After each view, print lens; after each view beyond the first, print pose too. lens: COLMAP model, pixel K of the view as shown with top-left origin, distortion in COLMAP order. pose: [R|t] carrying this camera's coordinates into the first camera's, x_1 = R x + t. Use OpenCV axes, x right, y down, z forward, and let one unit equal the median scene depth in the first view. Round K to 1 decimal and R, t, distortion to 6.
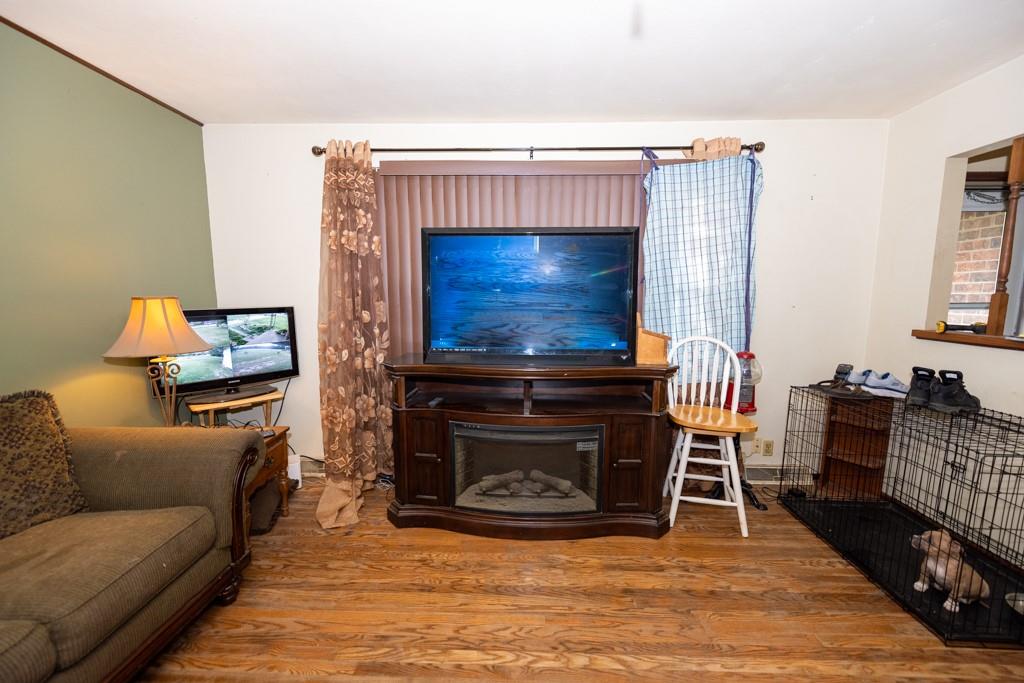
lens RADIAL K [[408.6, 0, 510.8], [0, 408.6, 346.0], [0, 0, 1]] dist [0.001836, -0.000168]
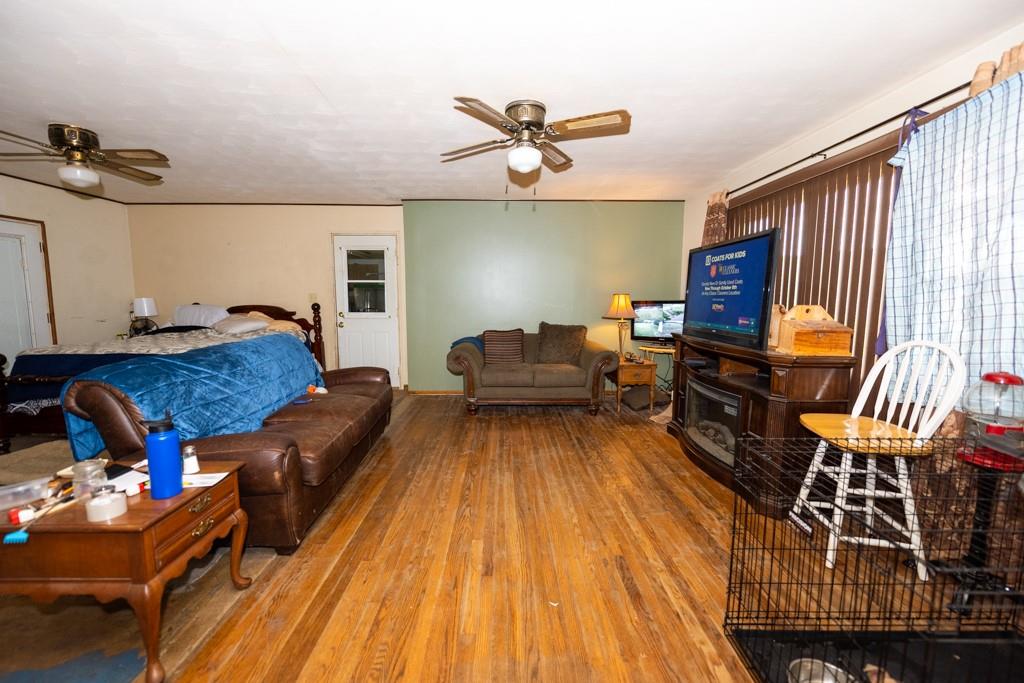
lens RADIAL K [[406.5, 0, 509.6], [0, 406.5, 343.7], [0, 0, 1]] dist [-0.001540, -0.000600]
pose [[0.047414, 0.110116, -0.992787, 1.156364], [-0.126508, 0.986564, 0.103383, 0.001770], [0.990832, 0.120694, 0.060708, 0.201237]]
